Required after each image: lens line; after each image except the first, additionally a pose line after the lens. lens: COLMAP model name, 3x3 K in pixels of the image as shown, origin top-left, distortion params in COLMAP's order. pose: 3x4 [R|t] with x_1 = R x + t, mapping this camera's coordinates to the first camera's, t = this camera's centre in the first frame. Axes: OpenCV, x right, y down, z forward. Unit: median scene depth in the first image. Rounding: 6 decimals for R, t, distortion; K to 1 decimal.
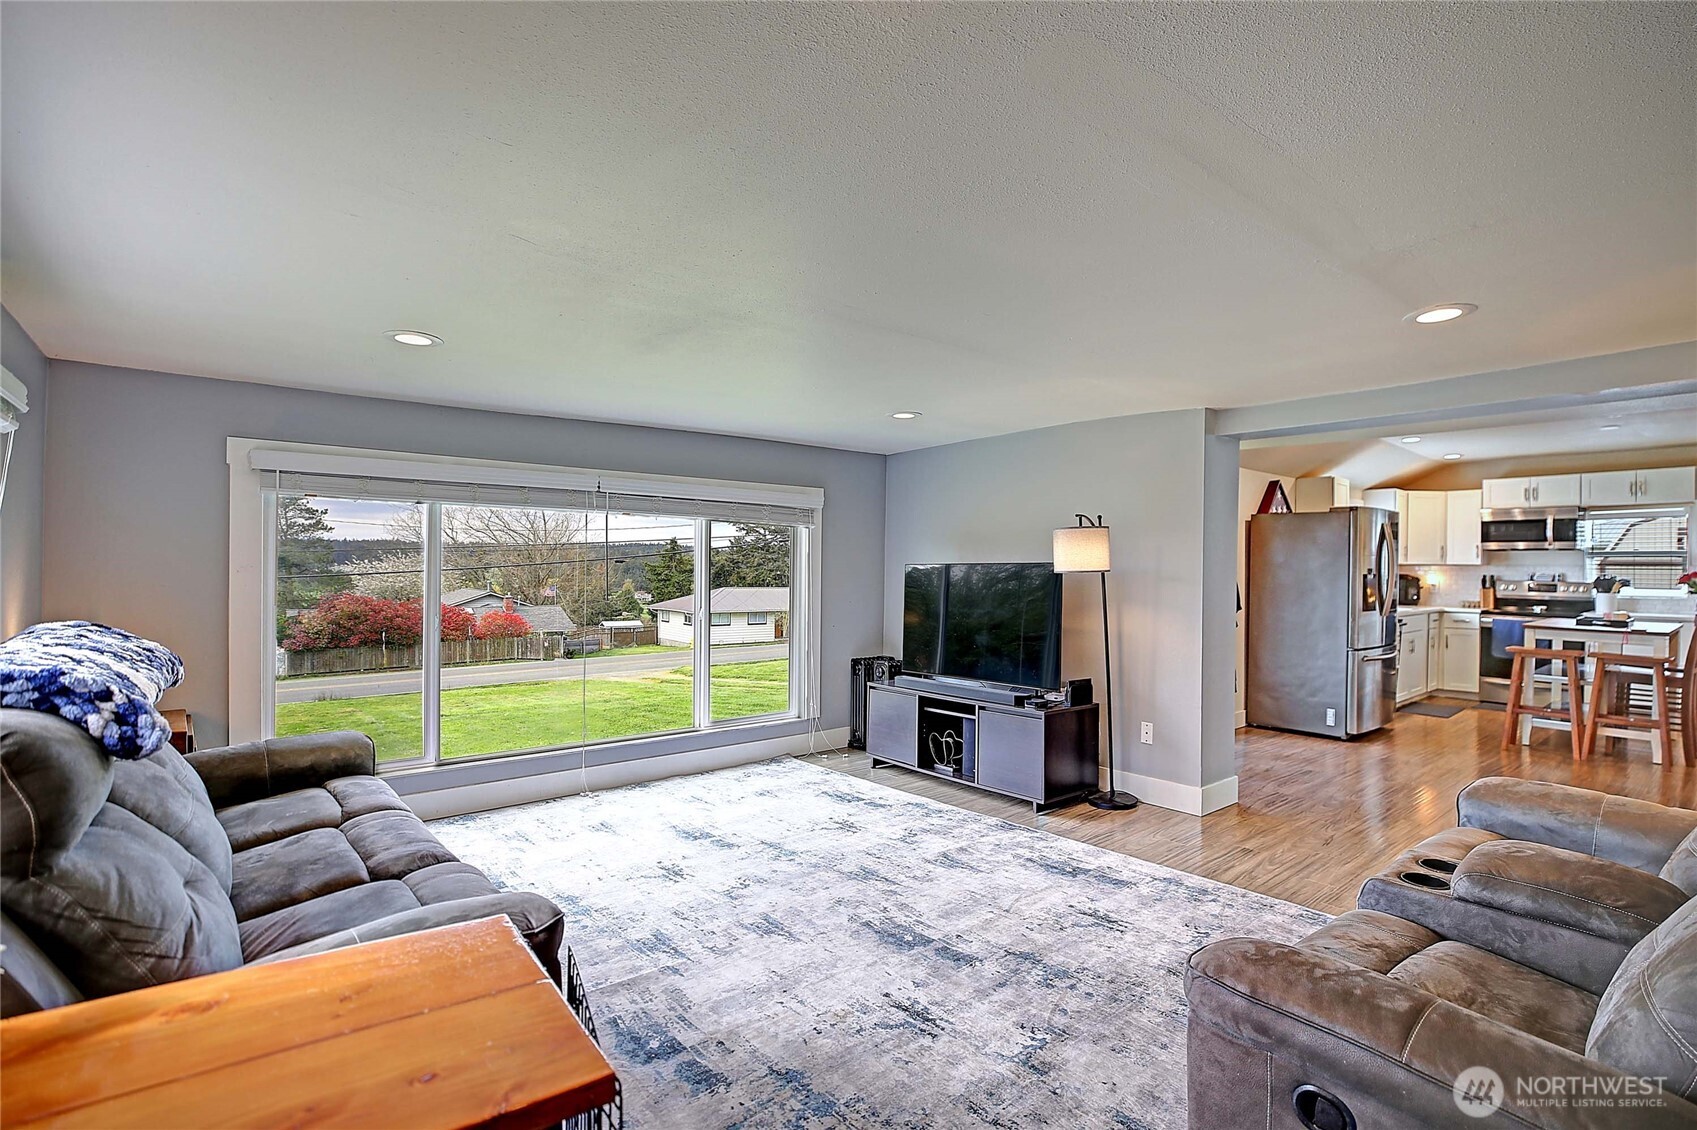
lens RADIAL K [[772.0, 0, 853.0], [0, 772.0, 570.3], [0, 0, 1]] dist [-0.028267, 0.002412]
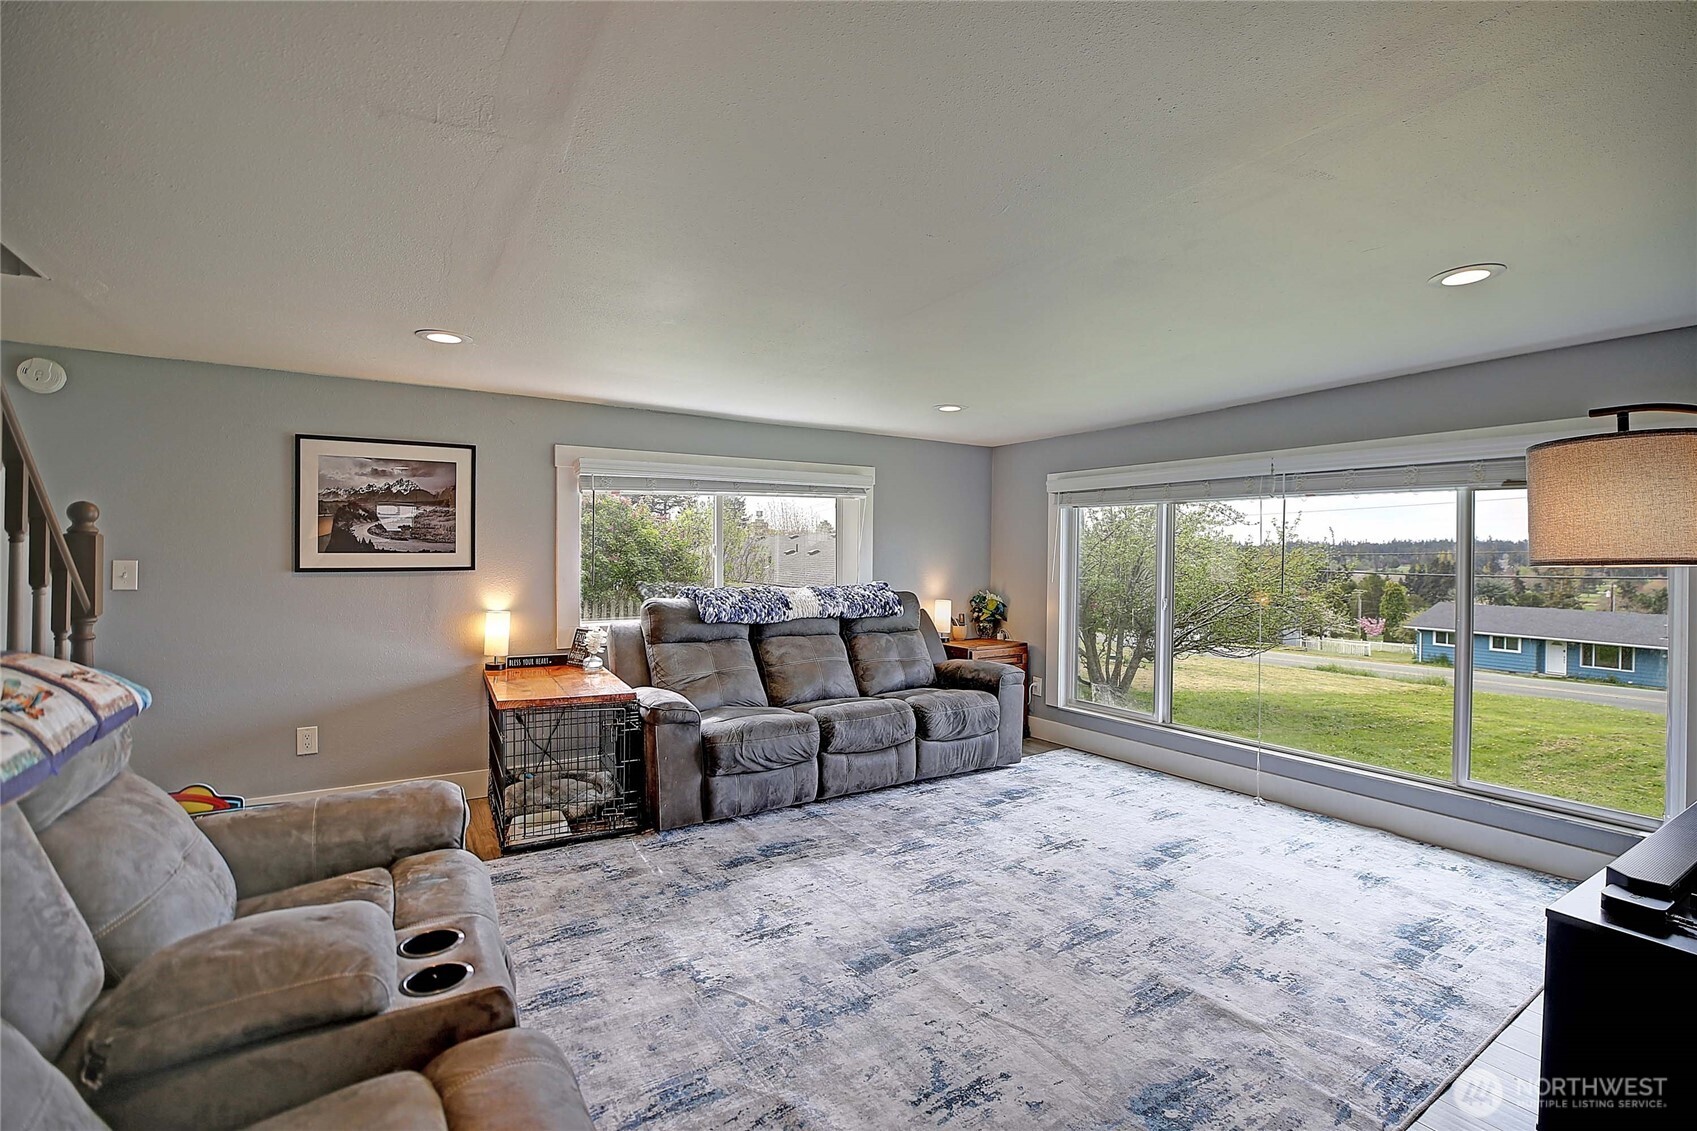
lens RADIAL K [[773.1, 0, 857.4], [0, 773.1, 570.0], [0, 0, 1]] dist [-0.041421, 0.000063]
pose [[-0.102757, 0.015555, -0.994585, 0.804697], [-0.009150, 0.999821, 0.016582, 0.010743], [0.994664, 0.010804, -0.102596, 0.827671]]
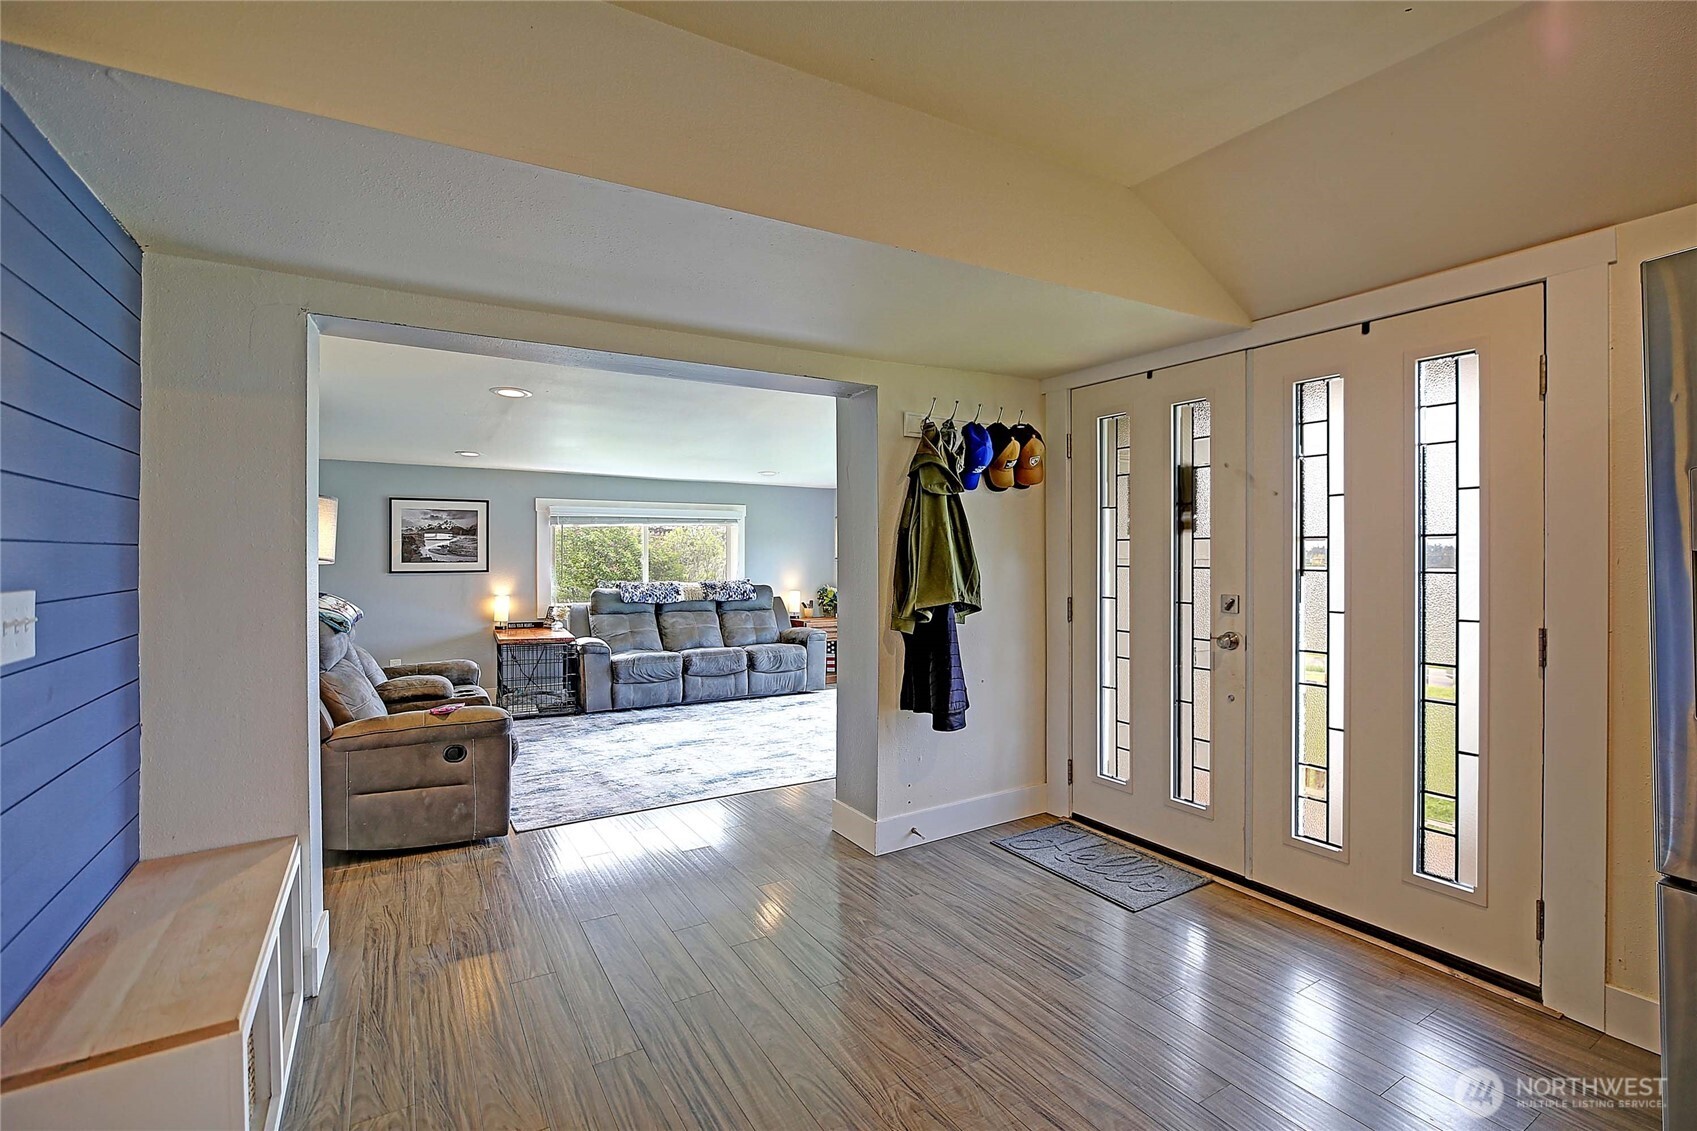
lens RADIAL K [[772.0, 0, 854.8], [0, 772.0, 566.9], [0, 0, 1]] dist [-0.028267, 0.002412]
pose [[-0.136028, 0.000724, -0.990705, 1.587010], [0.000604, 1.000000, 0.000648, 0.021318], [0.990705, -0.000511, -0.136029, 1.365857]]
